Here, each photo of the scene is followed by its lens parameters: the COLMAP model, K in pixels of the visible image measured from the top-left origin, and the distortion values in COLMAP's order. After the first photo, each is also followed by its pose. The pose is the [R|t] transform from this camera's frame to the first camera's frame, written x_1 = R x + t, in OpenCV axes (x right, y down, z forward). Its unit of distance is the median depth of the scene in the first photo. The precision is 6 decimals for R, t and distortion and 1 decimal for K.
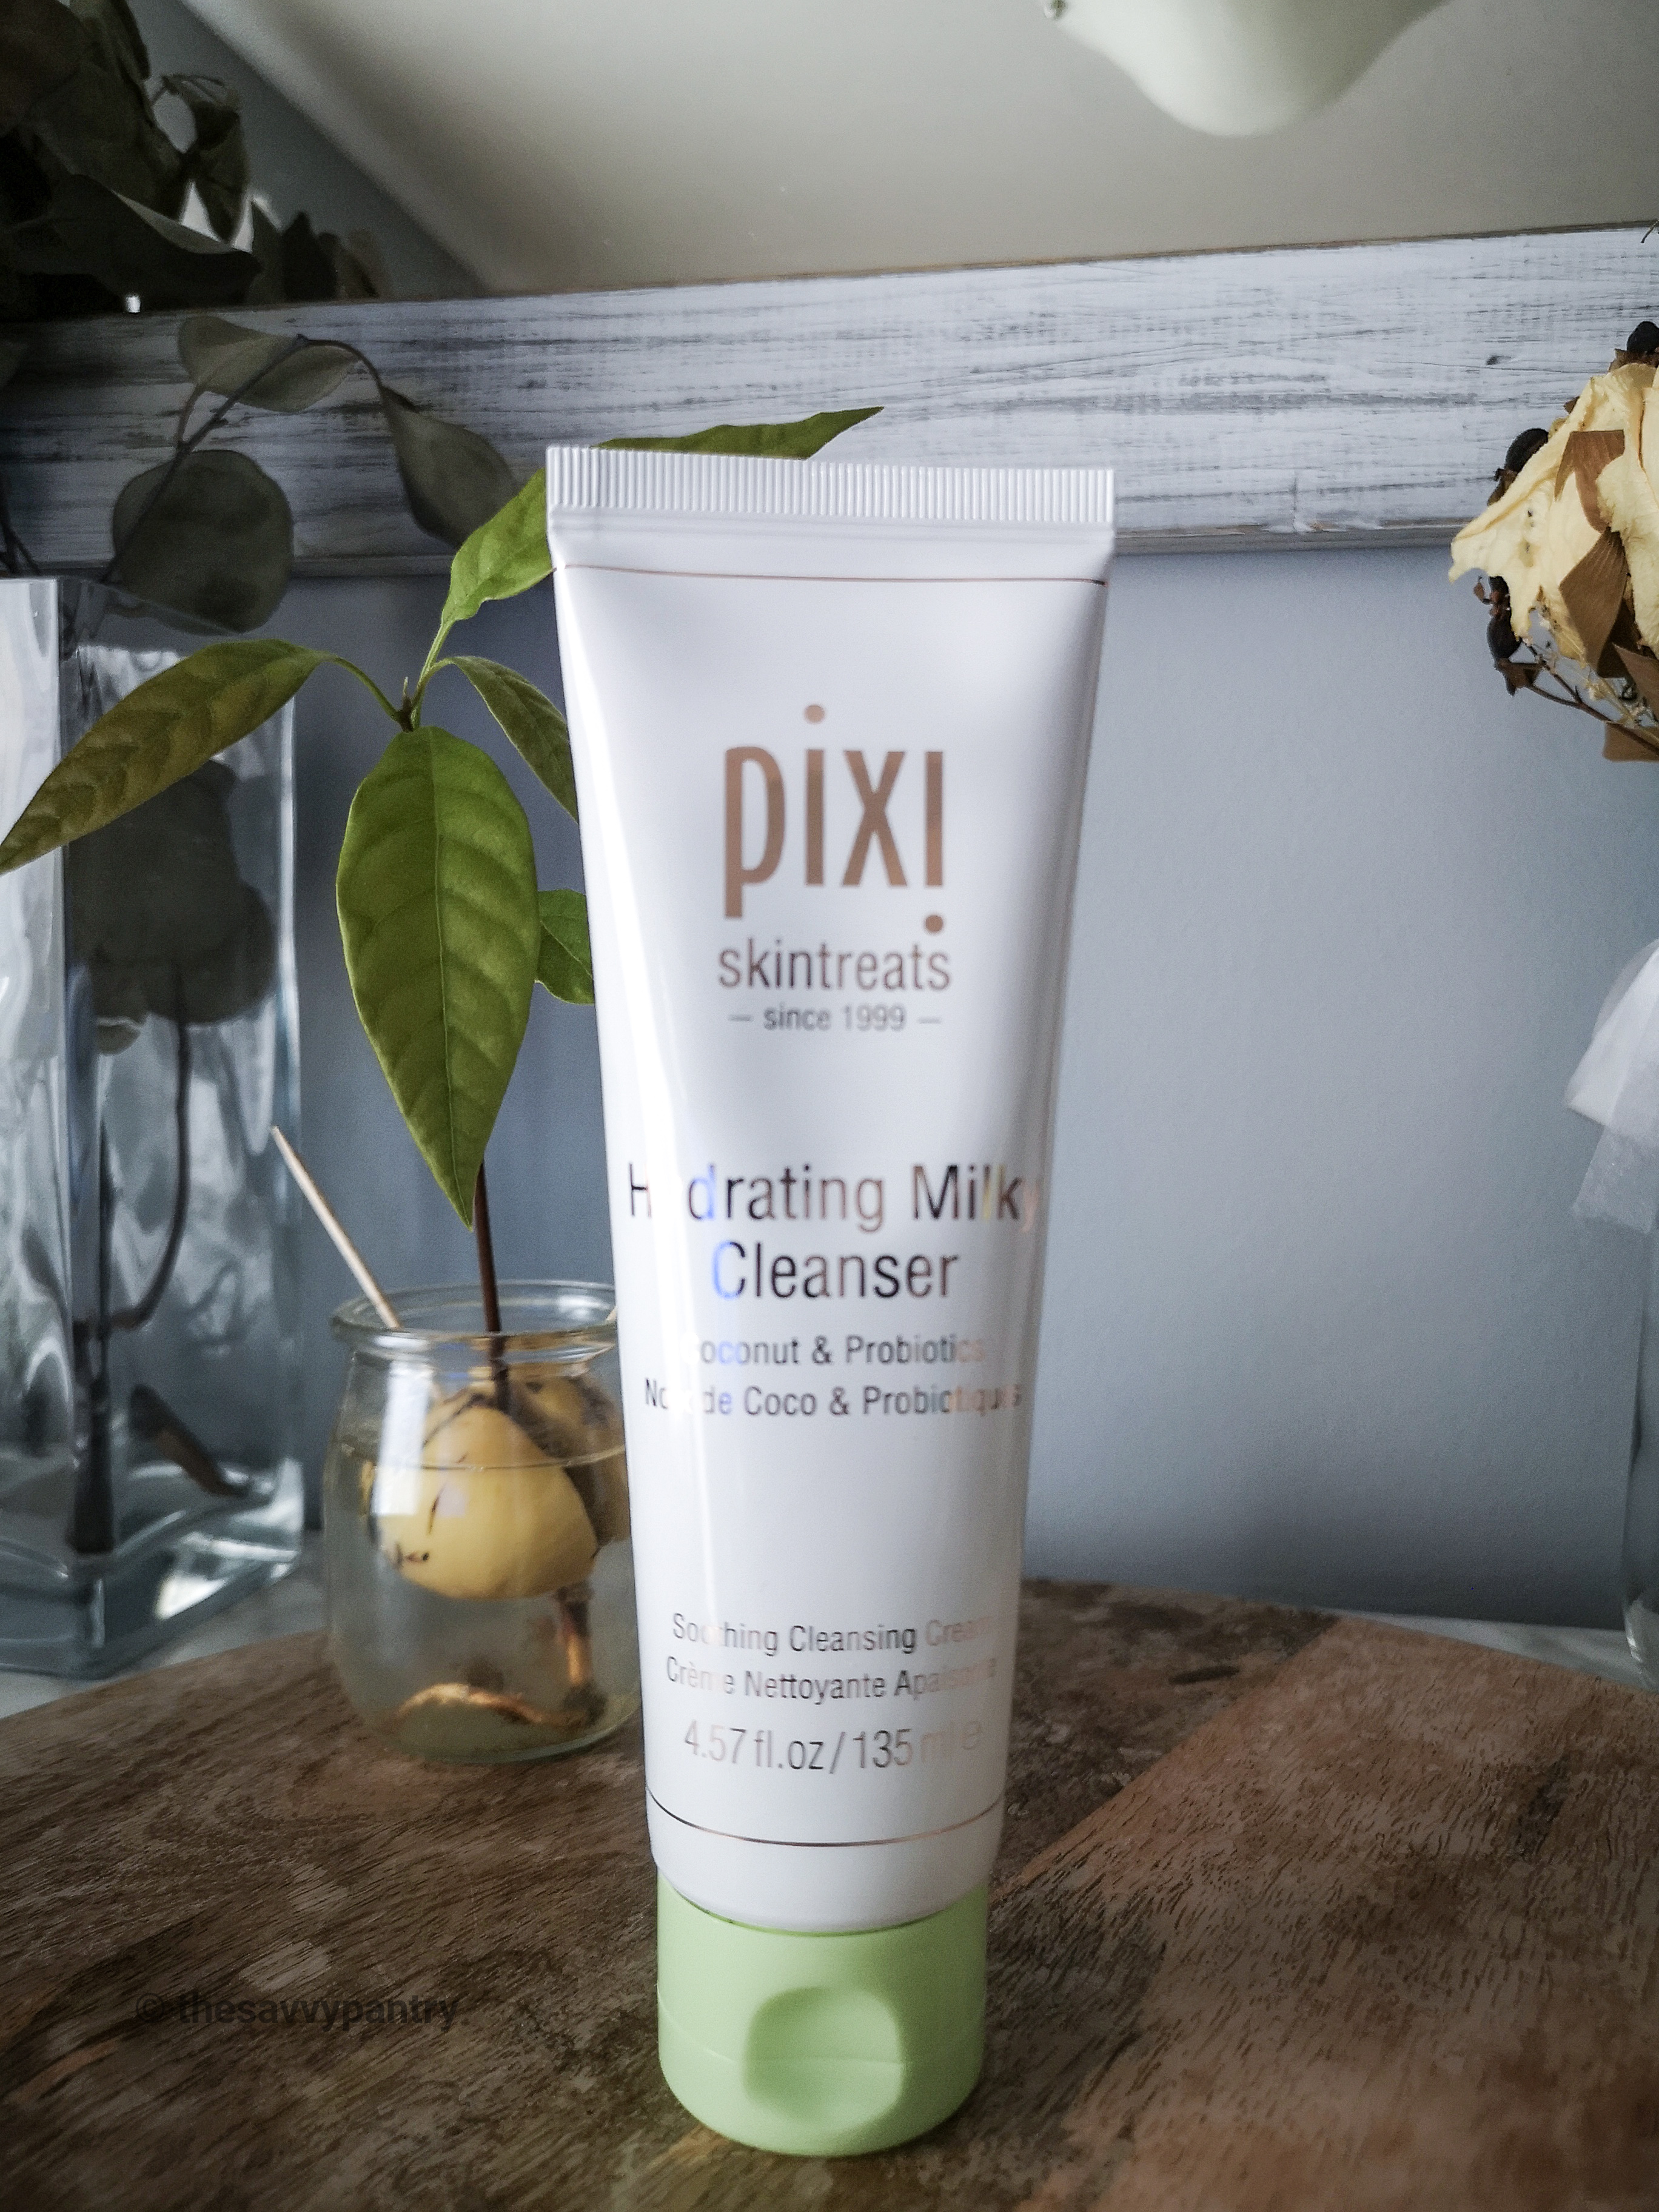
lens RADIAL K [[1738.9, 0, 840.8], [0, 1738.9, 1156.4], [0, 0, 1]] dist [0.001819, -0.001072]
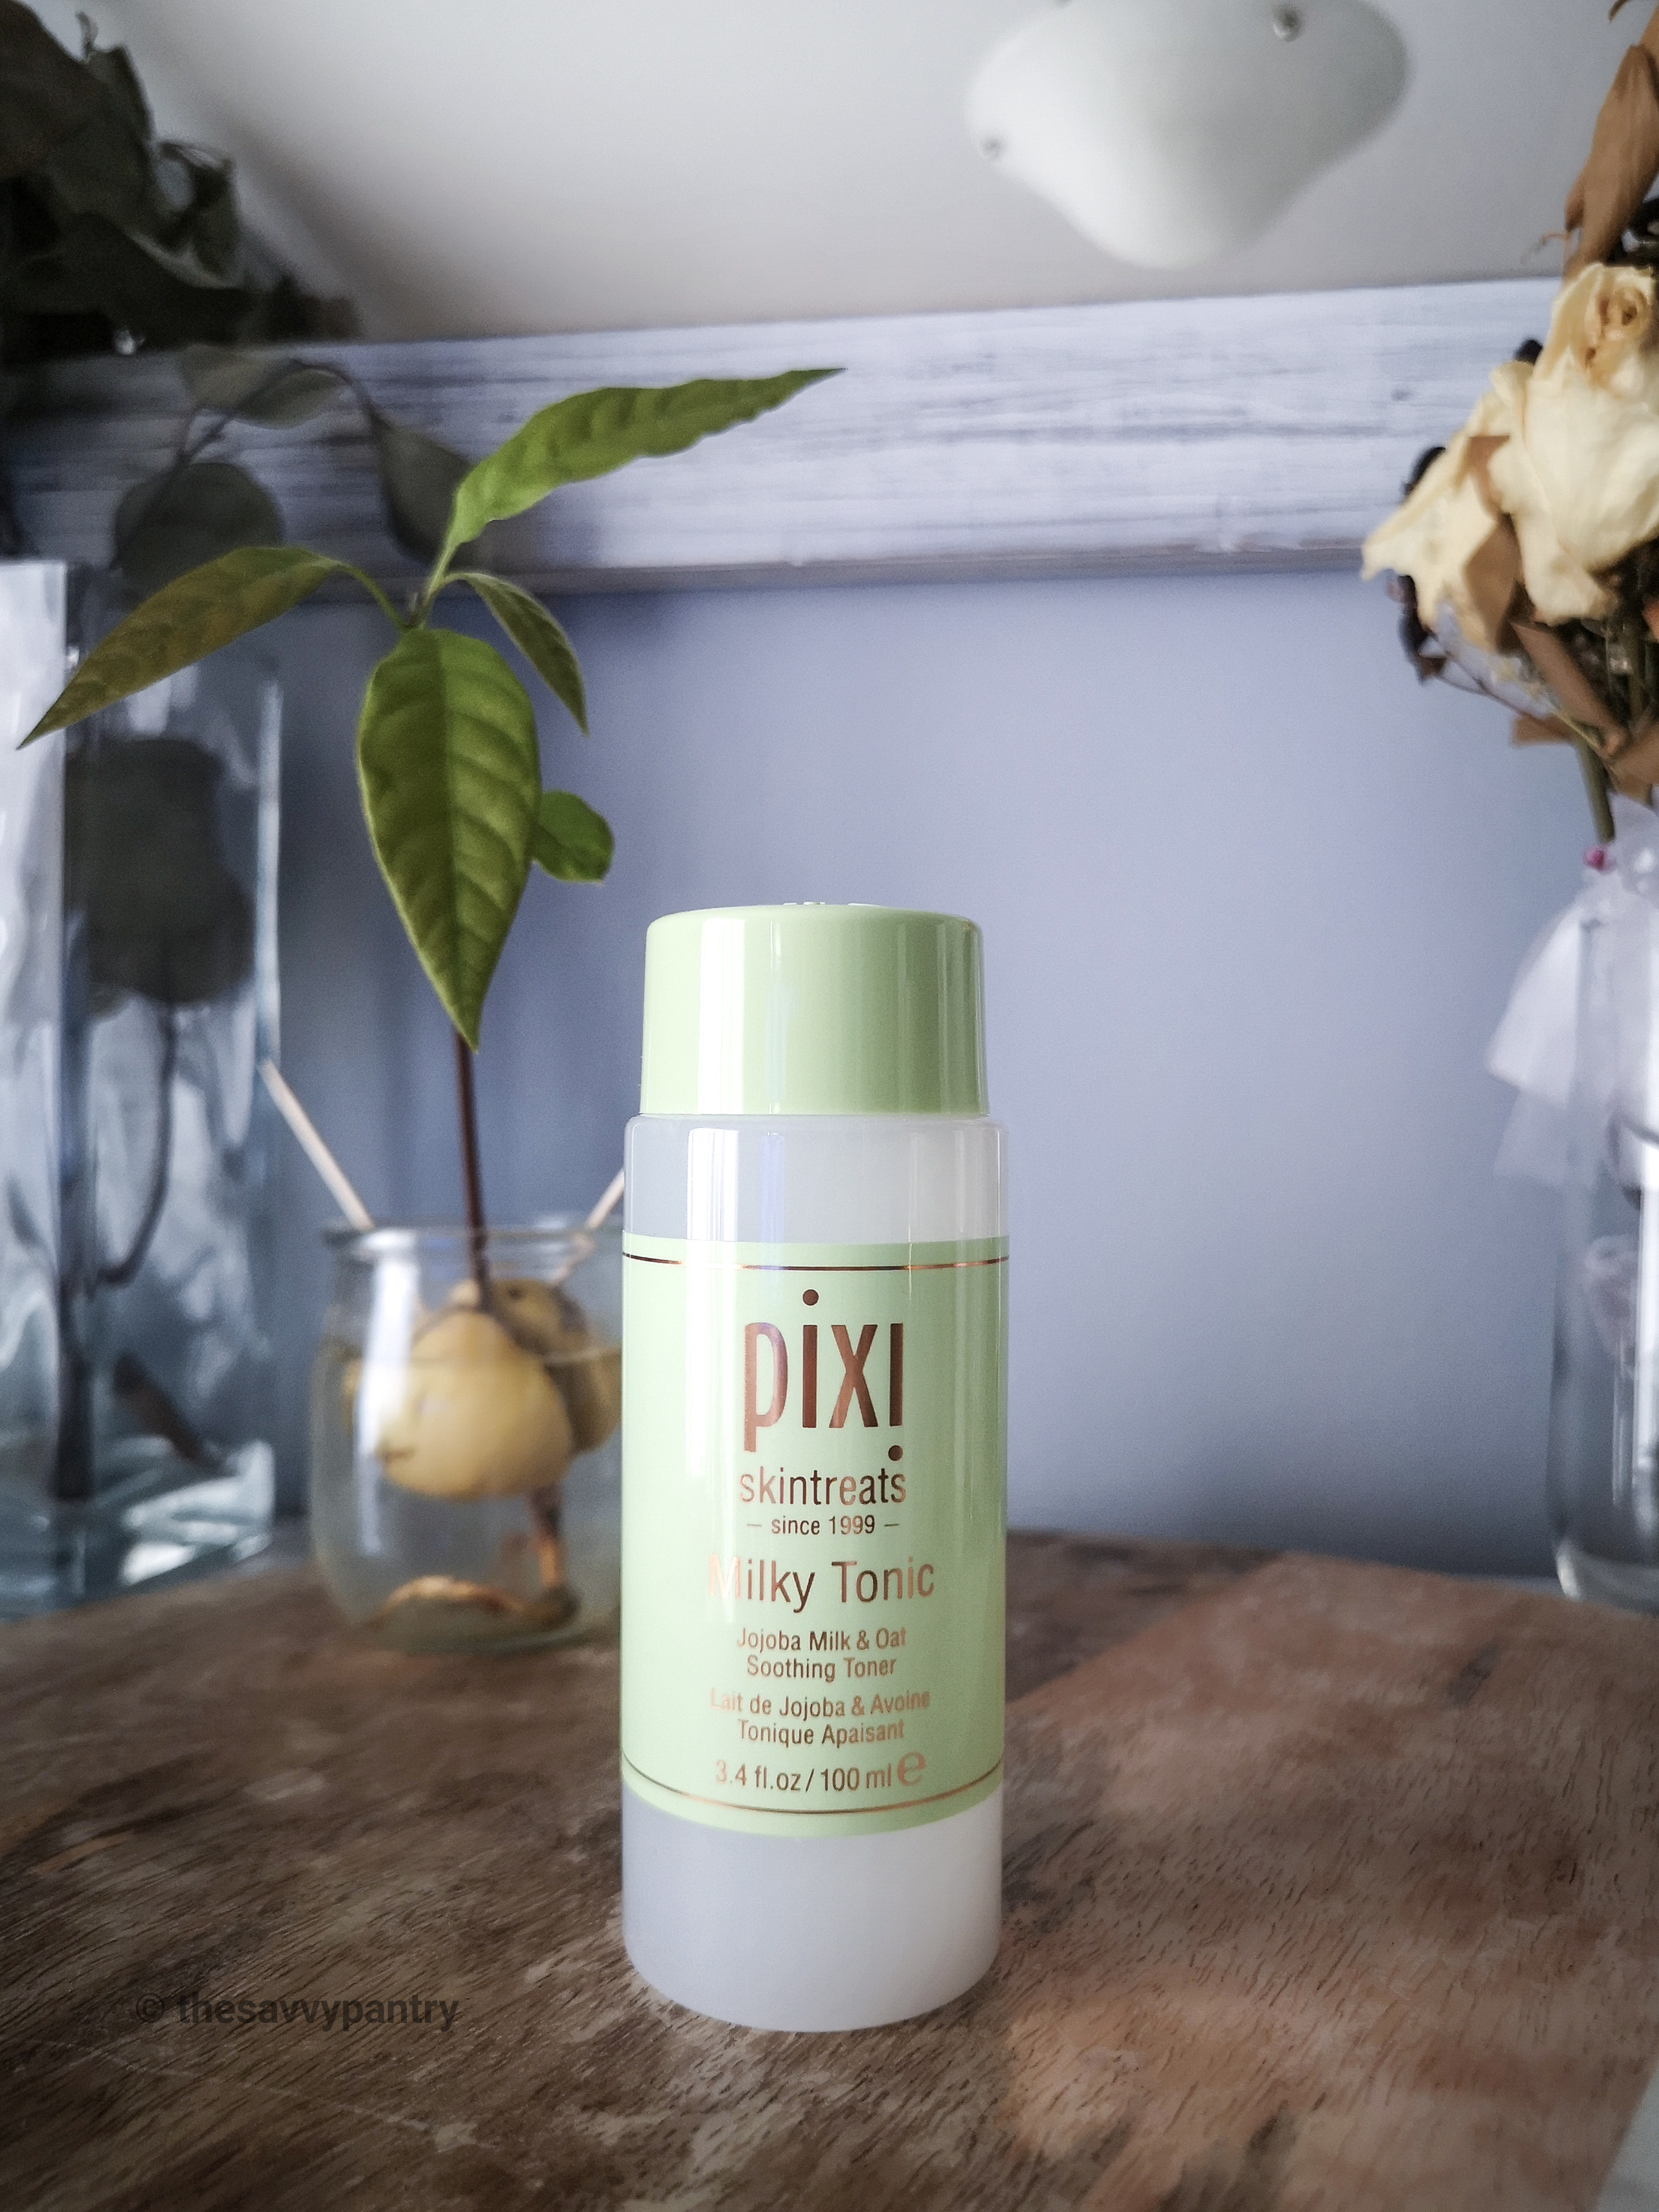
lens RADIAL K [[1738.9, 0, 834.8], [0, 1738.9, 1161.5], [0, 0, 1]] dist [0.001819, -0.001072]
pose [[0.999592, -0.002064, 0.028491, -0.010822], [0.003881, 0.997951, -0.063861, 0.099300], [-0.028301, 0.063946, 0.997552, -0.049805]]
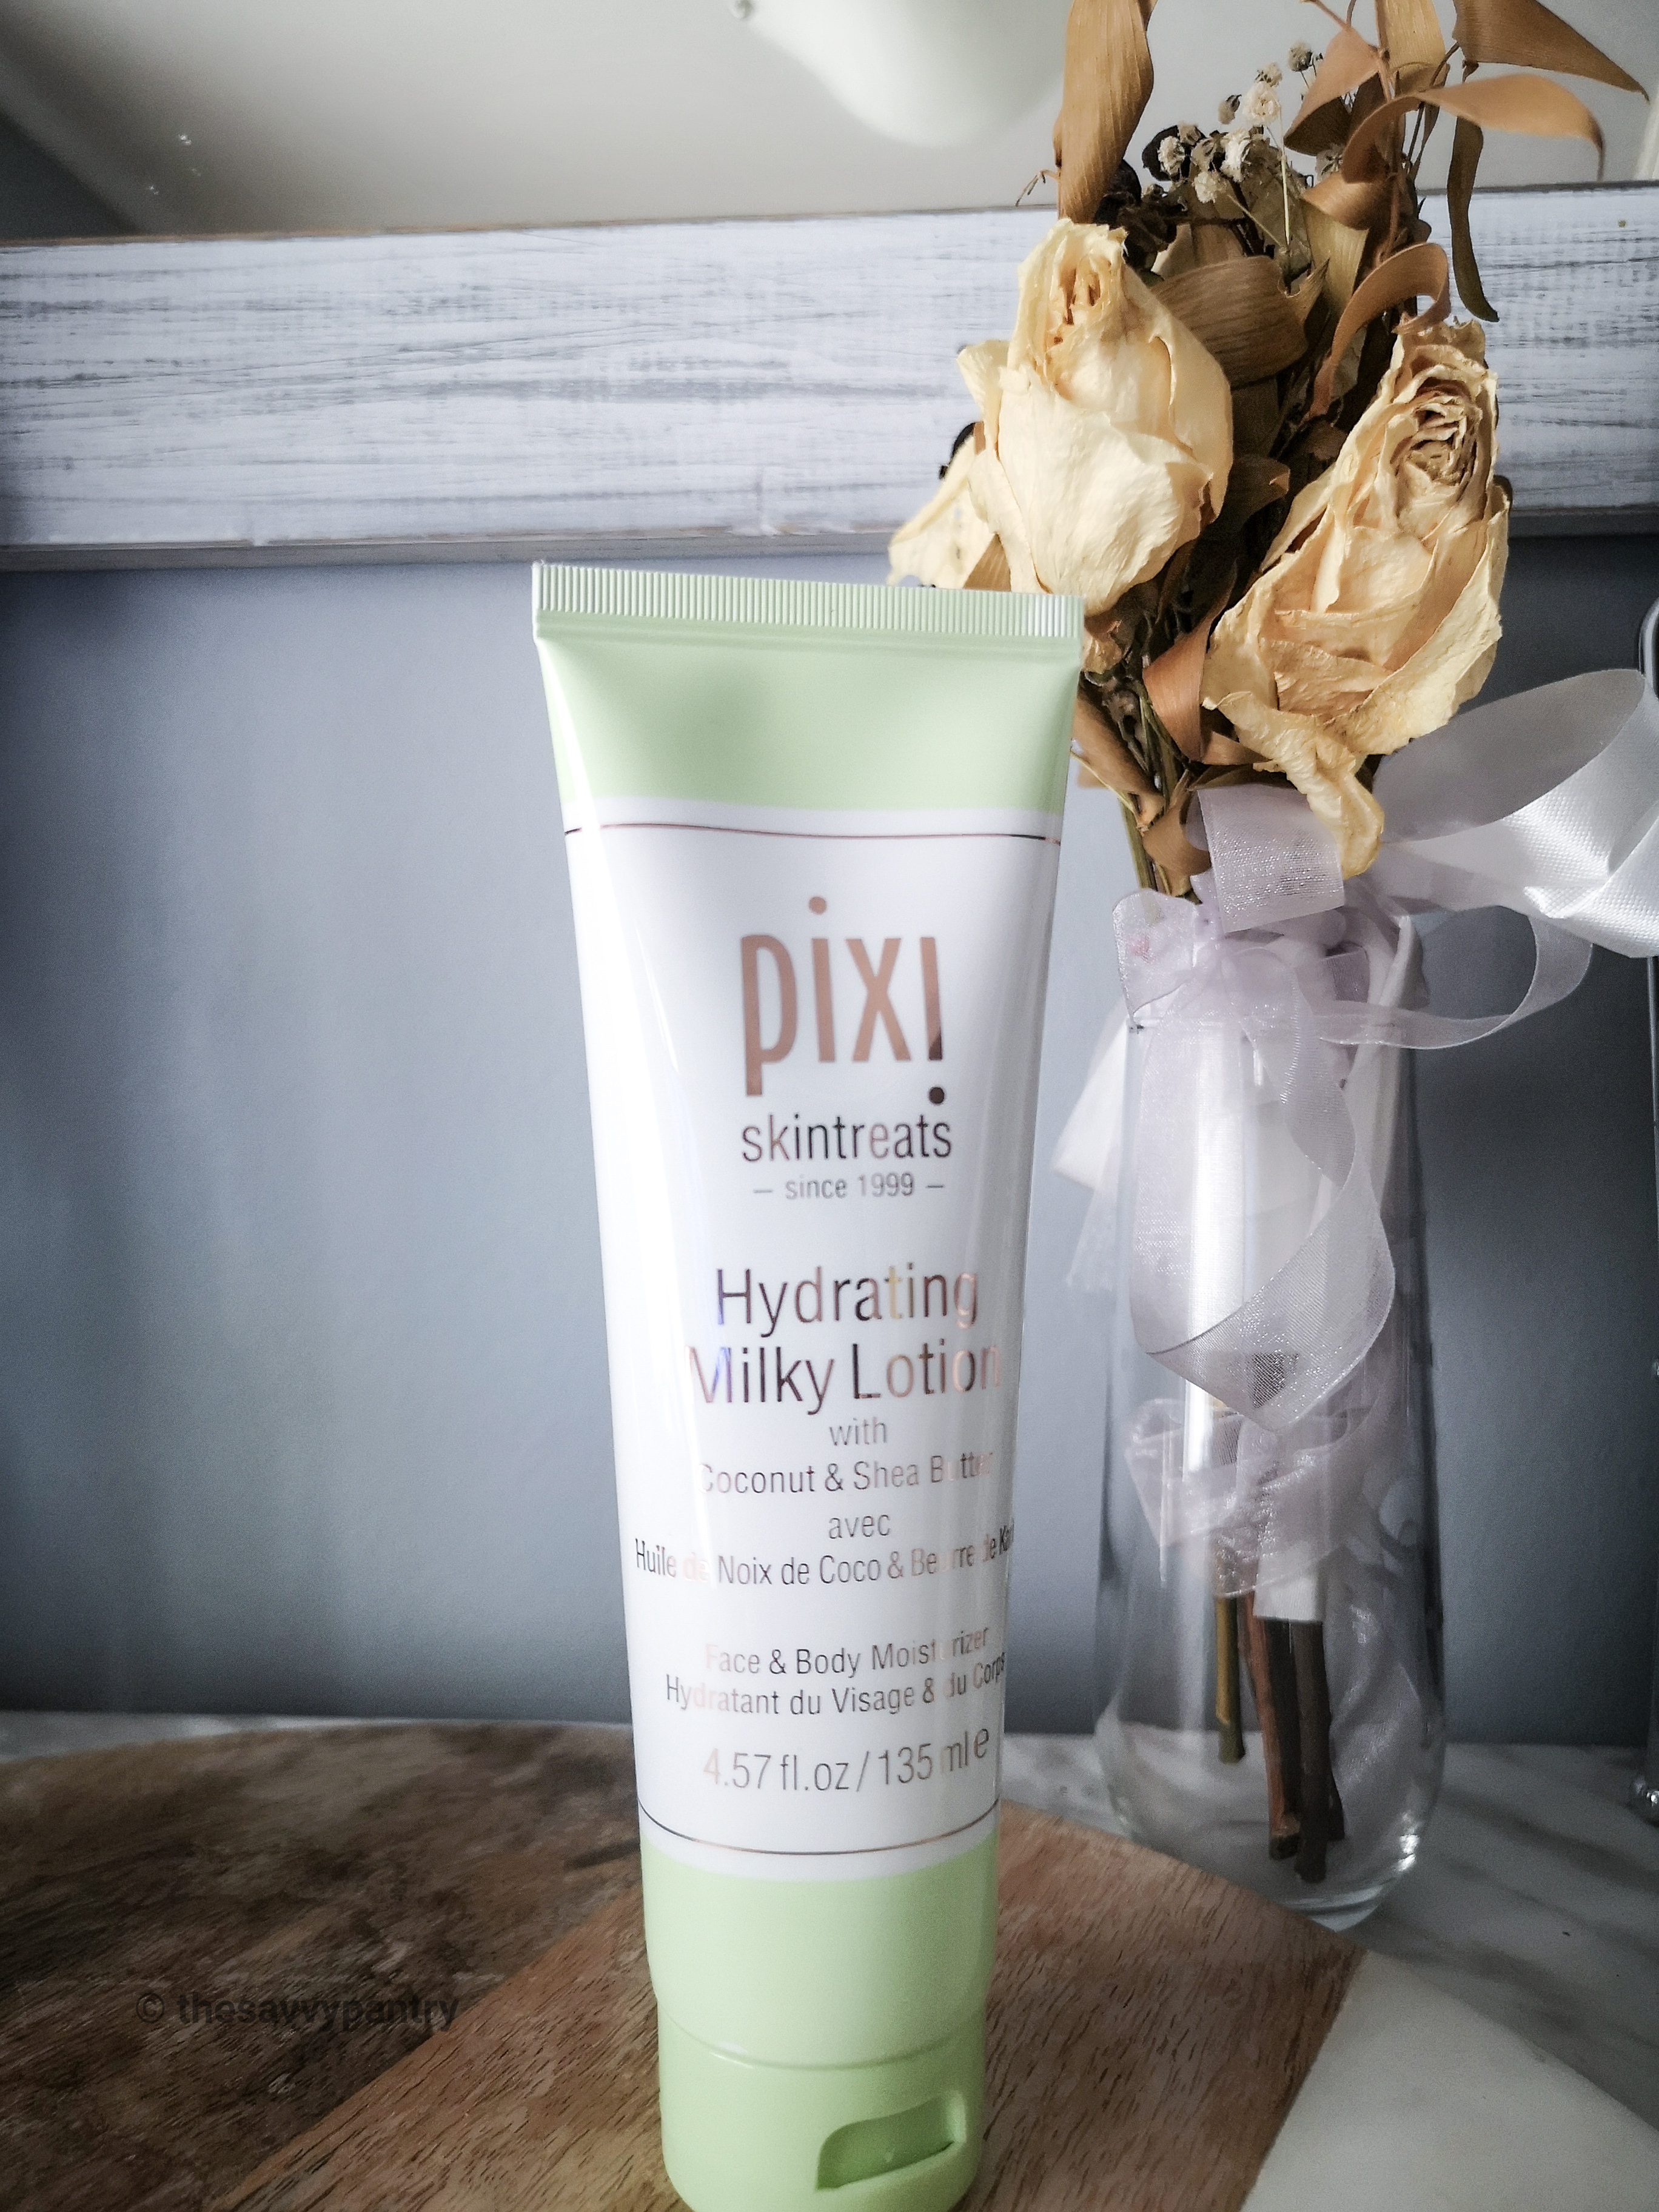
lens RADIAL K [[1738.9, 0, 832.4], [0, 1738.9, 1164.8], [0, 0, 1]] dist [0.001819, -0.001072]
pose [[0.992659, -0.032011, 0.116635, 0.209947], [0.032161, 0.999483, 0.000594, -0.037137], [-0.116594, 0.003161, 0.993175, 0.117280]]
